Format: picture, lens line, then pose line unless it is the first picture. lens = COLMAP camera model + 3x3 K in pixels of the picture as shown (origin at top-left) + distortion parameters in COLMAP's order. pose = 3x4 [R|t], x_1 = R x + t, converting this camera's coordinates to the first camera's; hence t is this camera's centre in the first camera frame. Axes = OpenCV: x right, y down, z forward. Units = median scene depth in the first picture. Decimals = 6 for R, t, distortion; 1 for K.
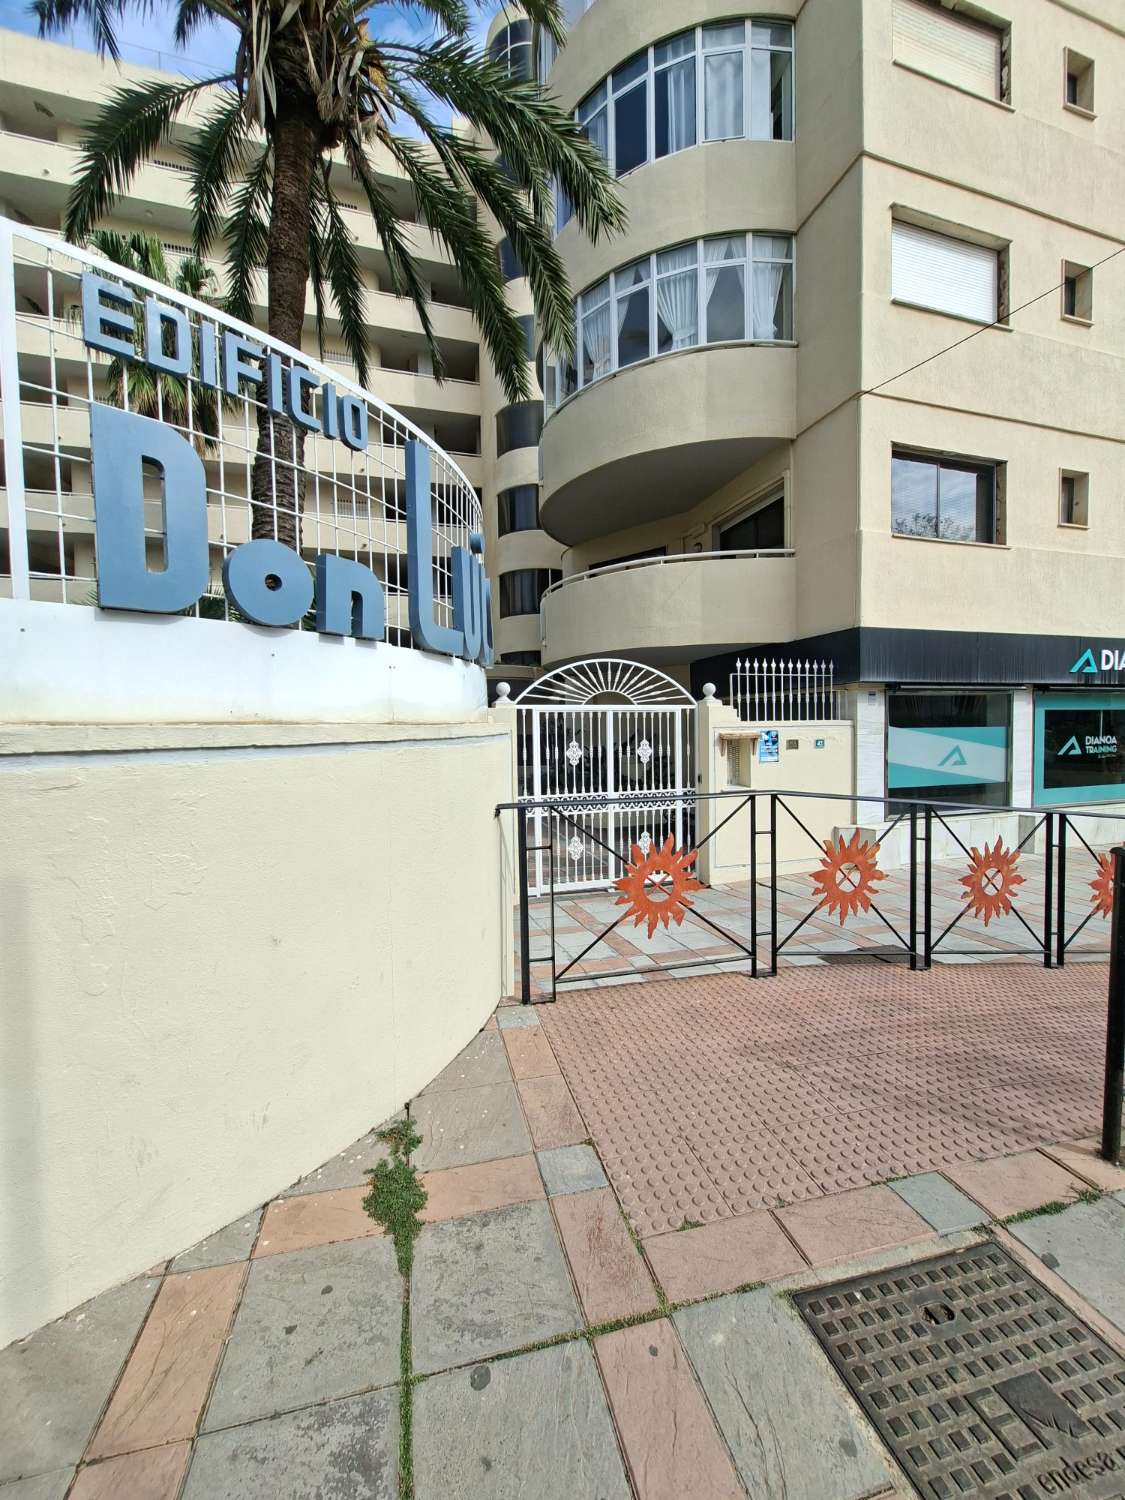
lens RADIAL K [[589.2, 0, 559.0], [0, 589.2, 750.1], [0, 0, 1]] dist [-0.000306, 0.000200]
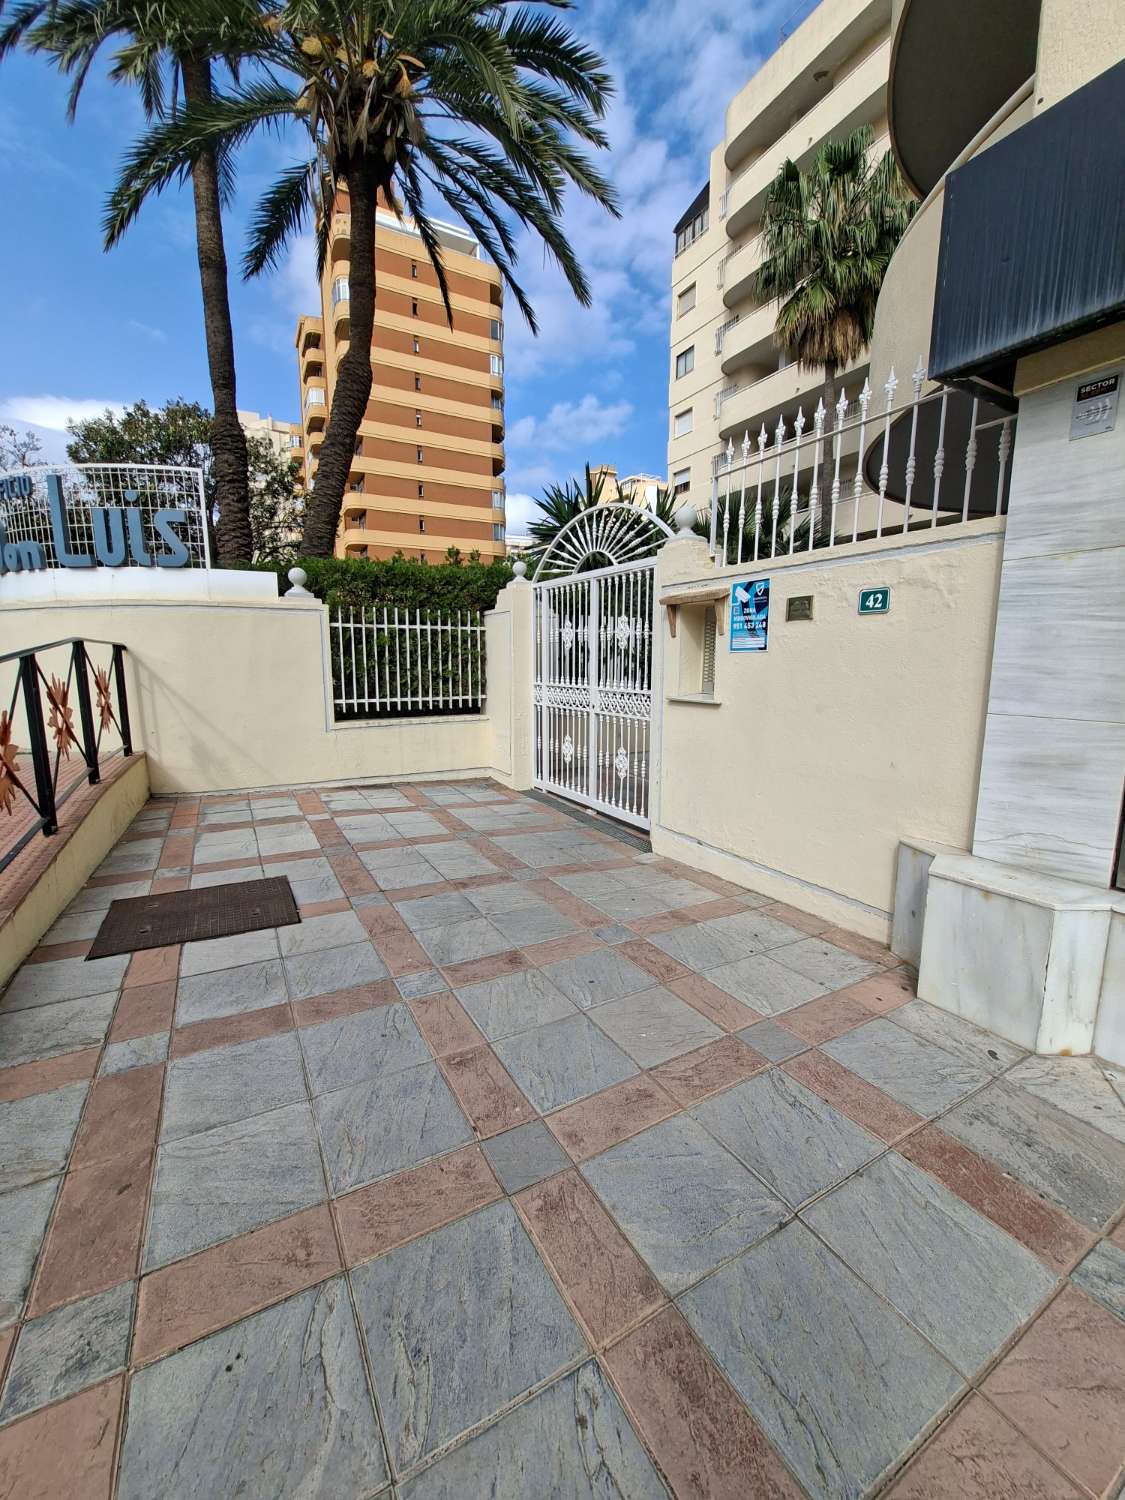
lens RADIAL K [[592.3, 0, 558.6], [0, 592.3, 749.9], [0, 0, 1]] dist [-0.001902, 0.000914]
pose [[0.187116, 0.162826, -0.968749, 0.825658], [-0.045041, 0.986552, 0.157118, 0.032660], [0.981305, 0.014234, 0.191933, 0.785439]]
